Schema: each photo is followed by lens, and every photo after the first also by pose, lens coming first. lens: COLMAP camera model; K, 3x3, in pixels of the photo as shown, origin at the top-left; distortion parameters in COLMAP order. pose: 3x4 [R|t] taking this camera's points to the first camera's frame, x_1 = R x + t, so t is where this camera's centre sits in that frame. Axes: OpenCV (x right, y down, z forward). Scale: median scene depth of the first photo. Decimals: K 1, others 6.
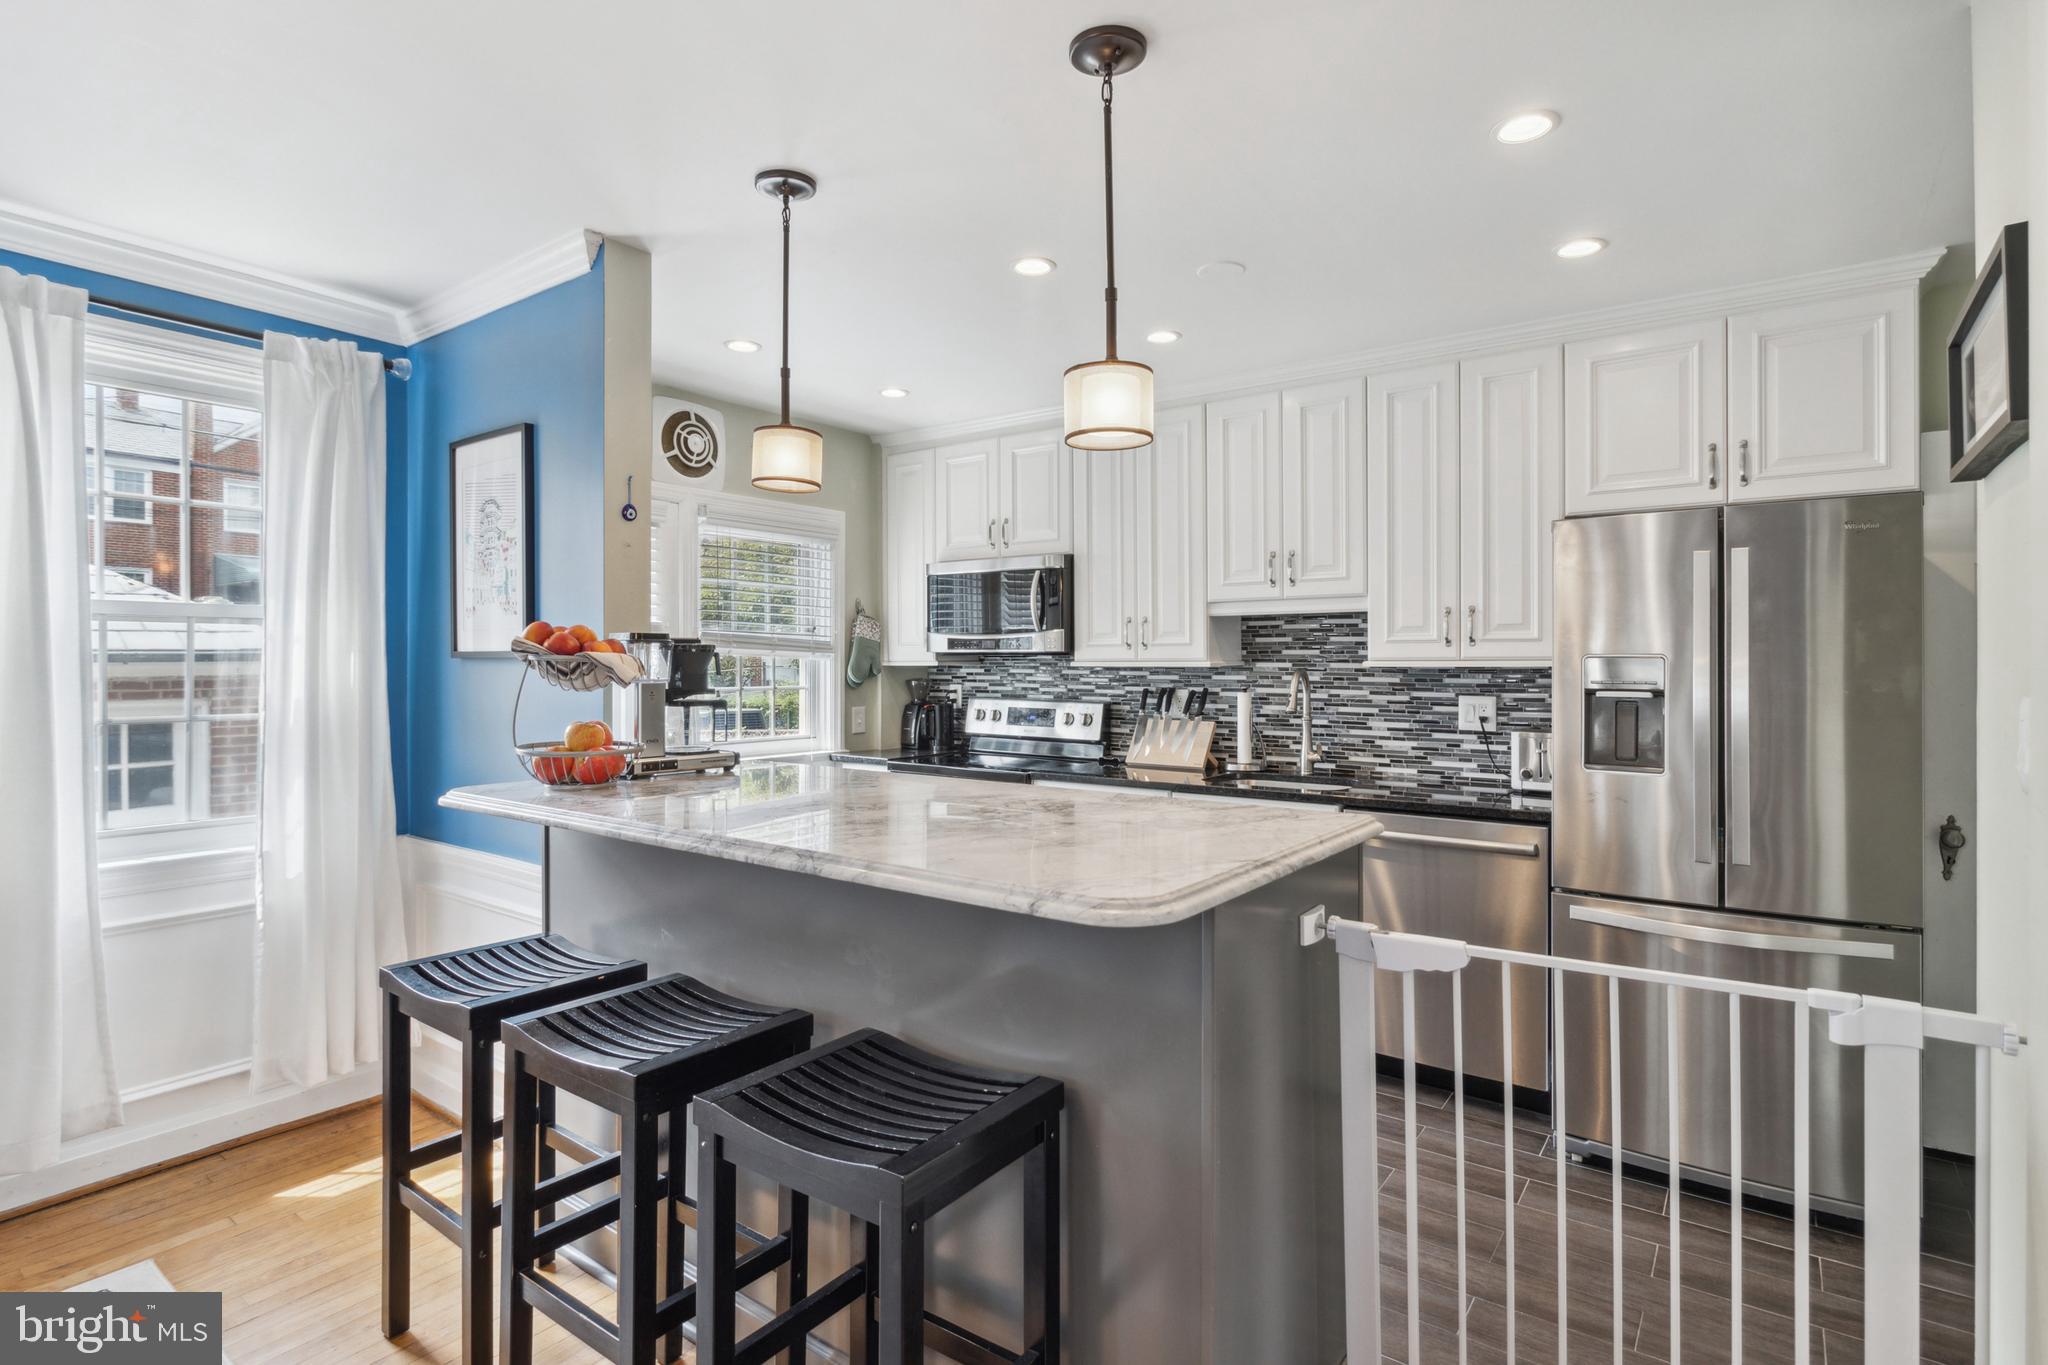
lens RADIAL K [[1011.3, 0, 1022.1], [0, 1011.3, 661.5], [0, 0, 1]] dist [-0.000462, -0.003425]
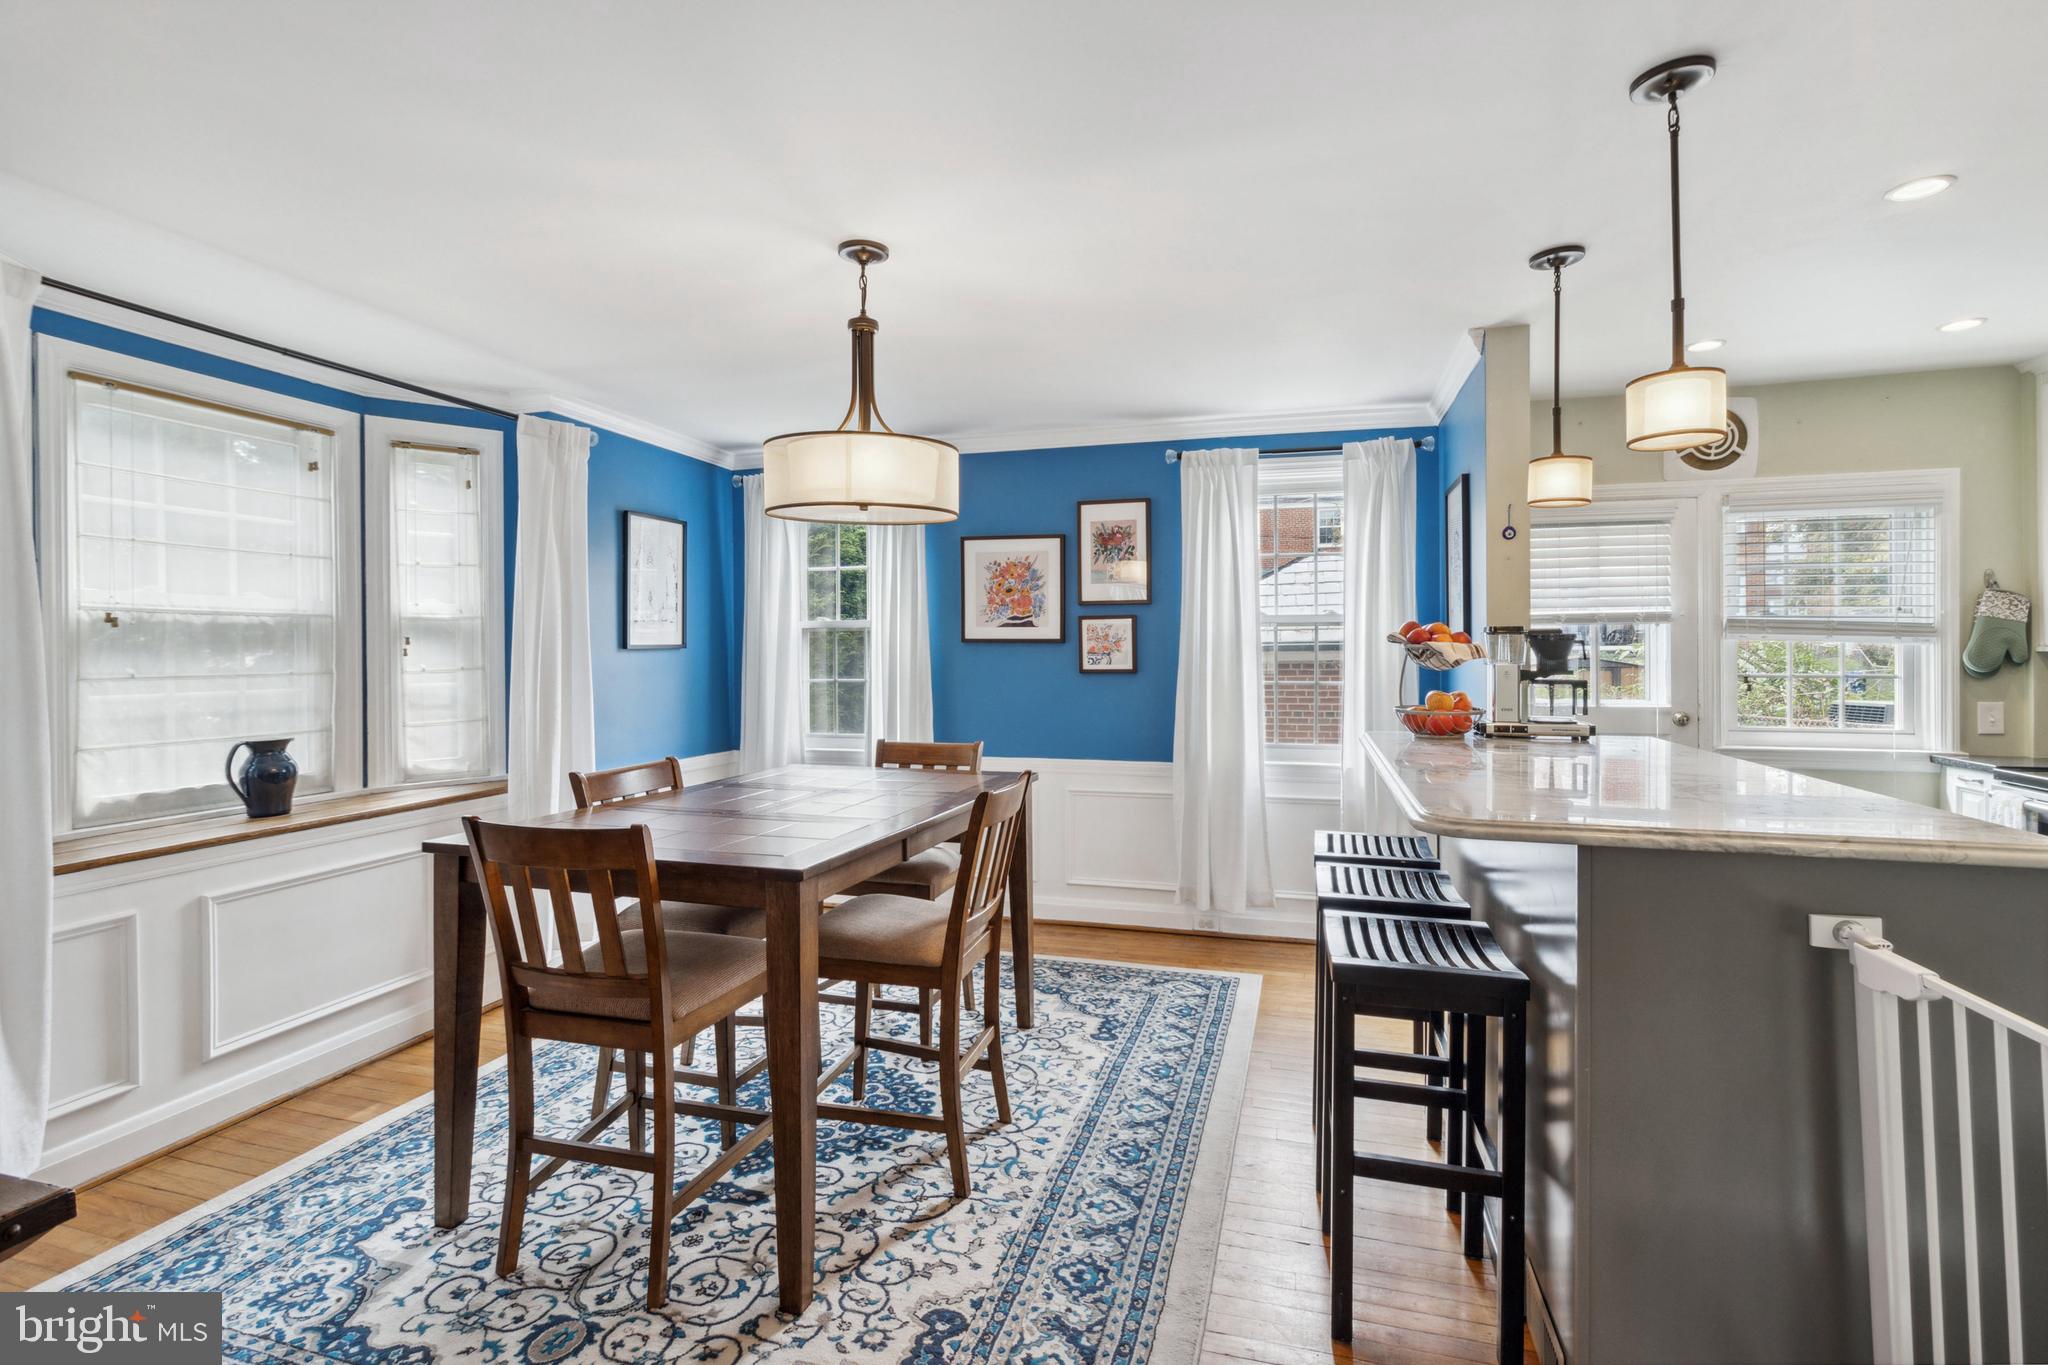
lens RADIAL K [[952.9, 0, 1027.7], [0, 952.9, 651.1], [0, 0, 1]] dist [0.000845, 0.000384]
pose [[0.345392, -0.000877, -0.938458, 0.377206], [0.003580, 0.999994, 0.000383, 0.000752], [0.938452, -0.003491, 0.345393, 0.001318]]
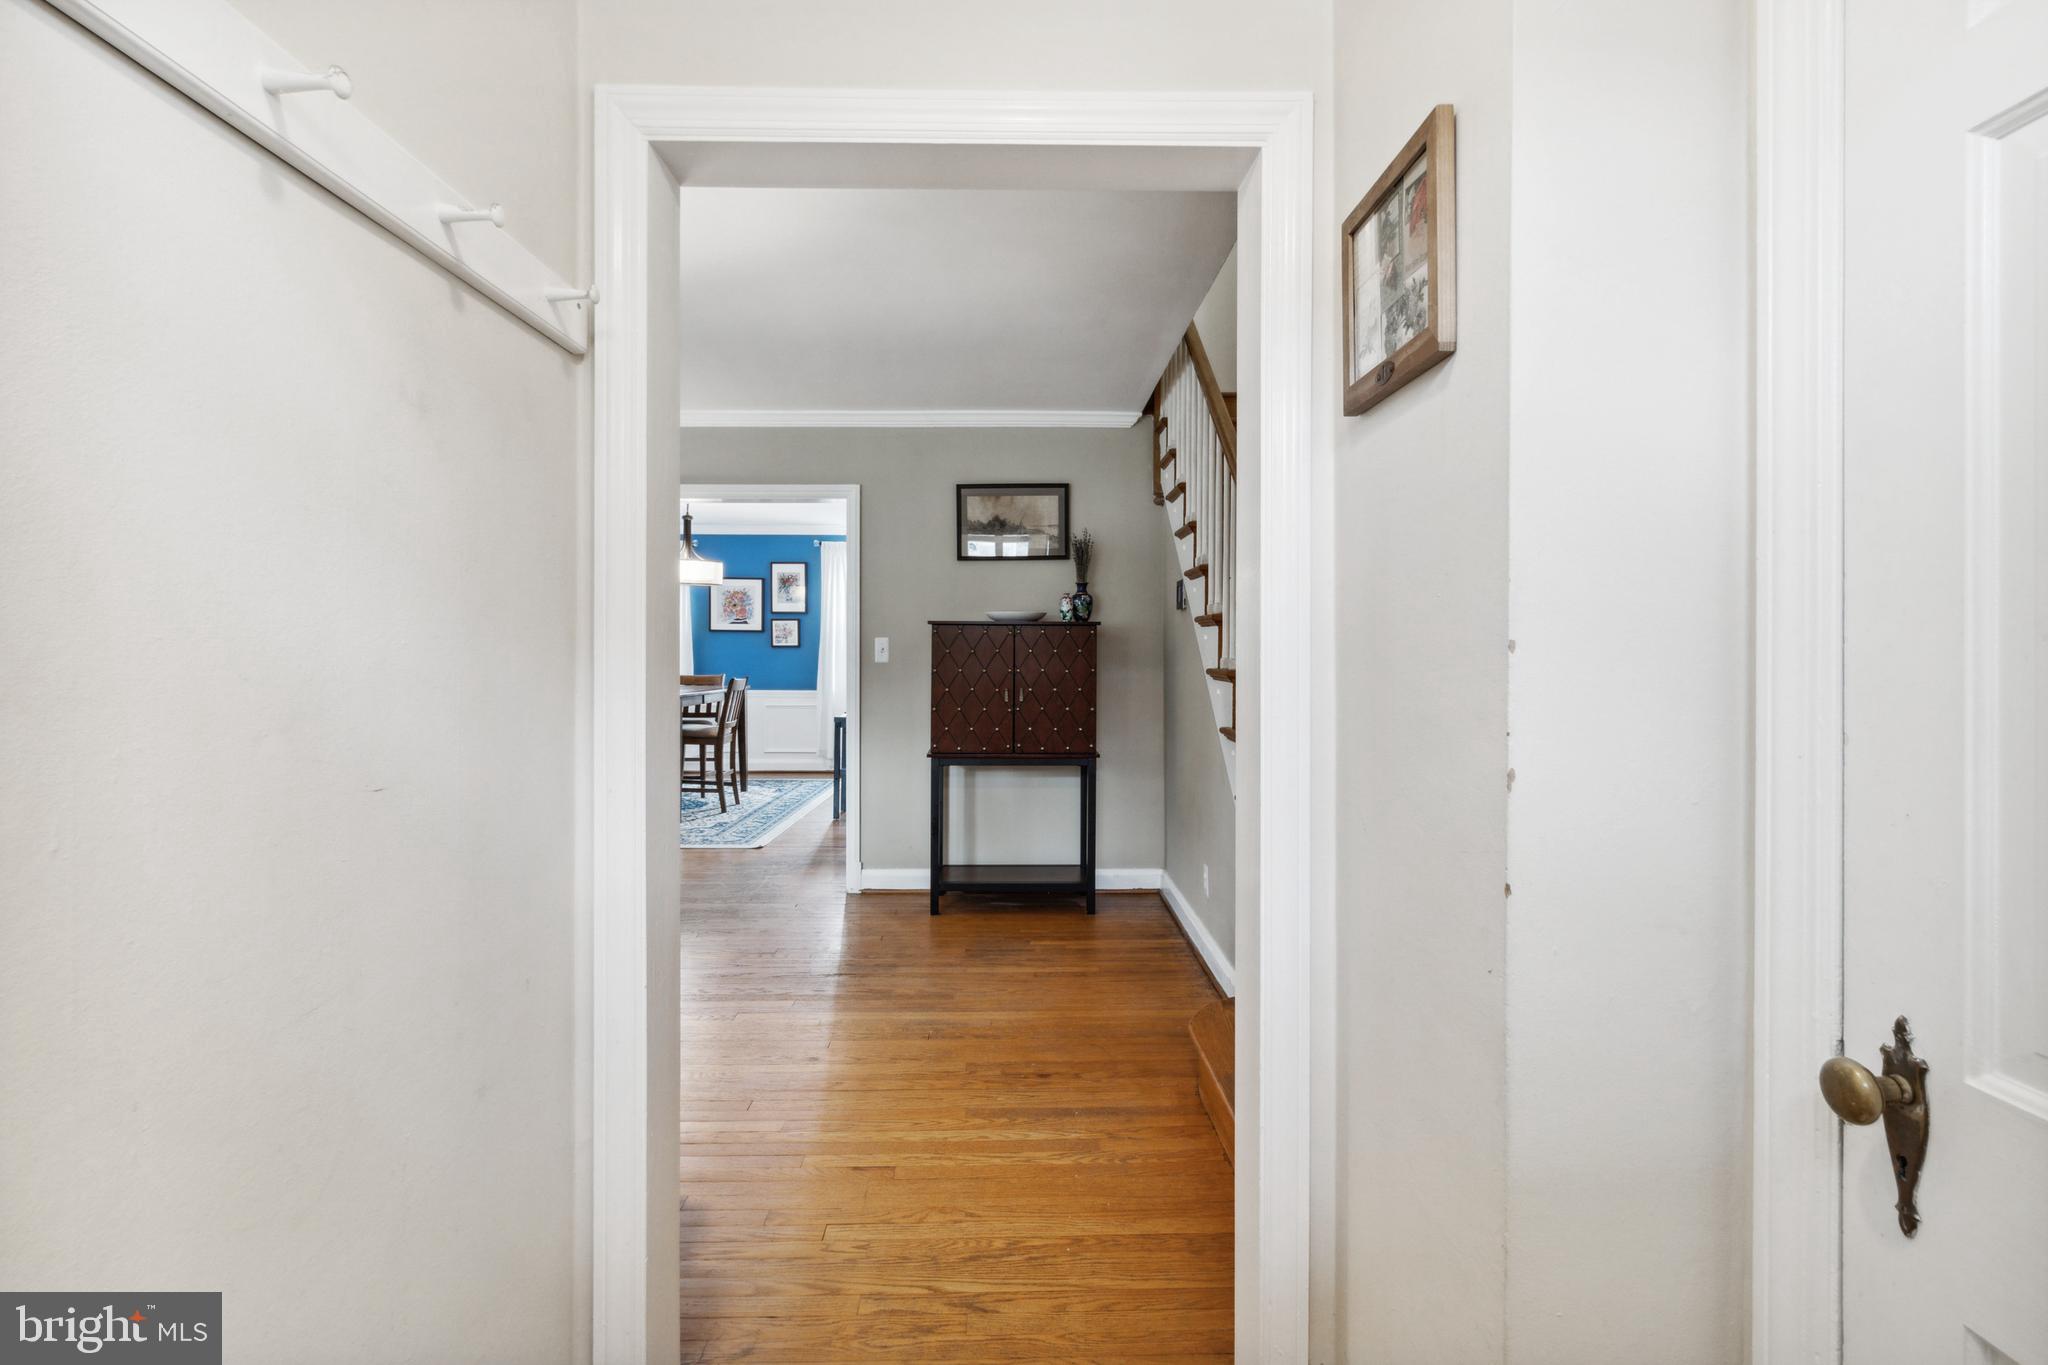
lens RADIAL K [[952.9, 0, 1018.6], [0, 952.9, 674.6], [0, 0, 1]] dist [0.000845, 0.000384]
pose [[0.596692, 0.026694, -0.802026, 1.650212], [-0.005592, 0.999561, 0.029108, 0.025834], [0.802451, -0.012883, 0.596579, -0.486299]]
